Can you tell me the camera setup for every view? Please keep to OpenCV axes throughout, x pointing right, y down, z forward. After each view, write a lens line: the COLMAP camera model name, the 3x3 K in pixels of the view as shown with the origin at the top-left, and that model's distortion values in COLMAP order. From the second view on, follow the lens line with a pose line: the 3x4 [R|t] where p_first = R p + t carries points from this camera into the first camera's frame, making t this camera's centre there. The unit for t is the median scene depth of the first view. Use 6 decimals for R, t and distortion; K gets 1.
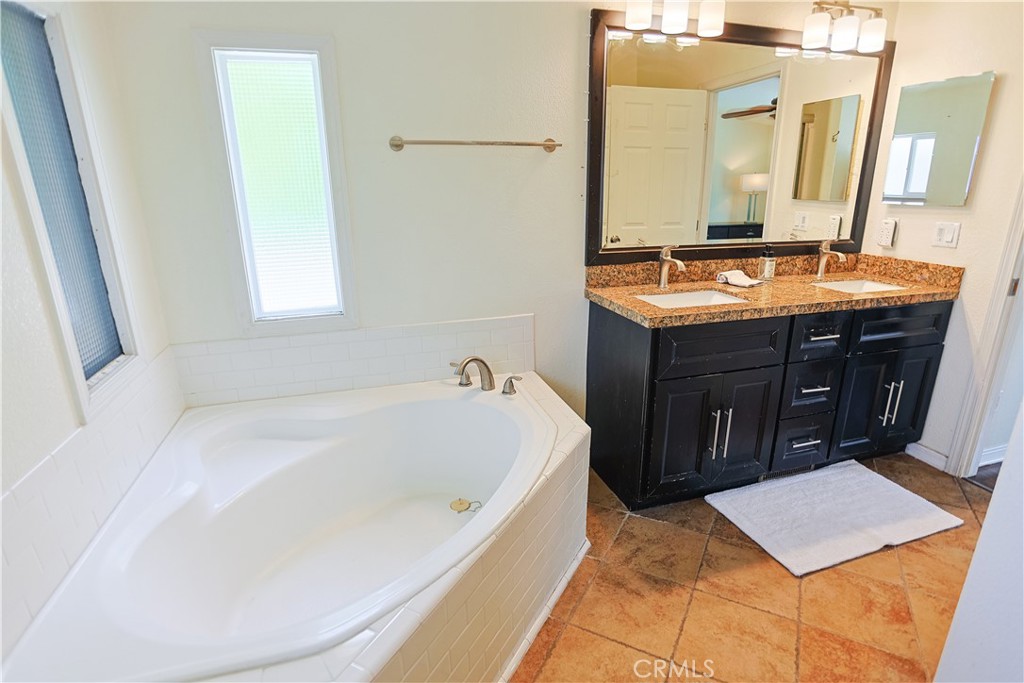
lens RADIAL K [[526.4, 0, 514.6], [0, 526.4, 357.5], [0, 0, 1]] dist [-0.161983, 0.127188]
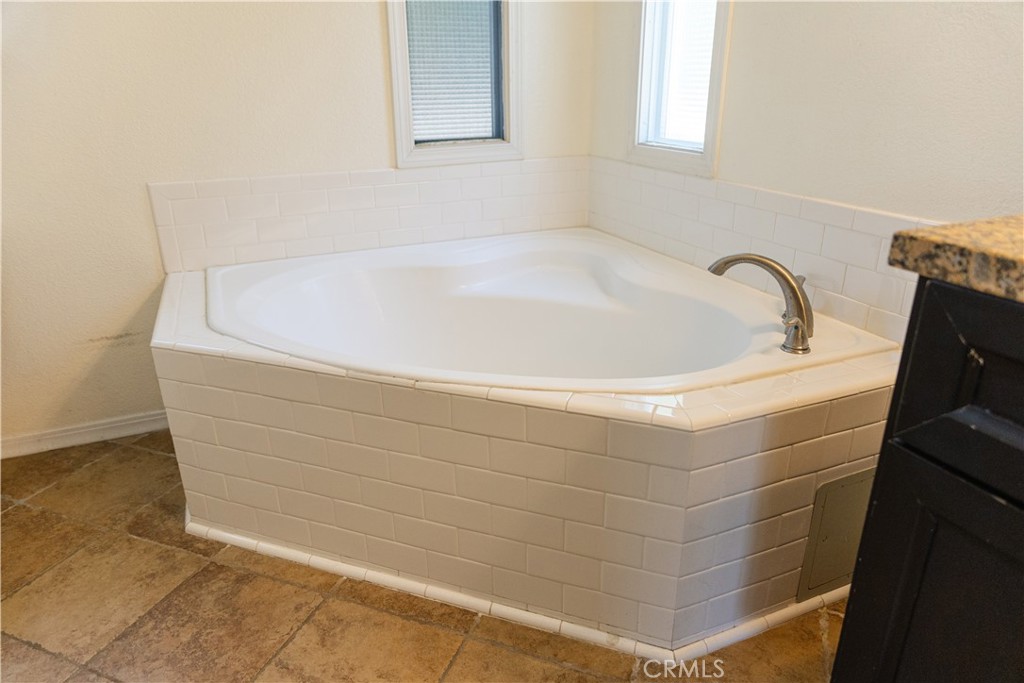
lens RADIAL K [[680.9, 0, 489.1], [0, 680.9, 341.4], [0, 0, 1]] dist [0.001644, -0.000322]
pose [[0.093994, 0.363520, -0.926832, 0.593712], [-0.284662, 0.901901, 0.324873, -0.073498], [0.954009, 0.233298, 0.188254, 0.607364]]
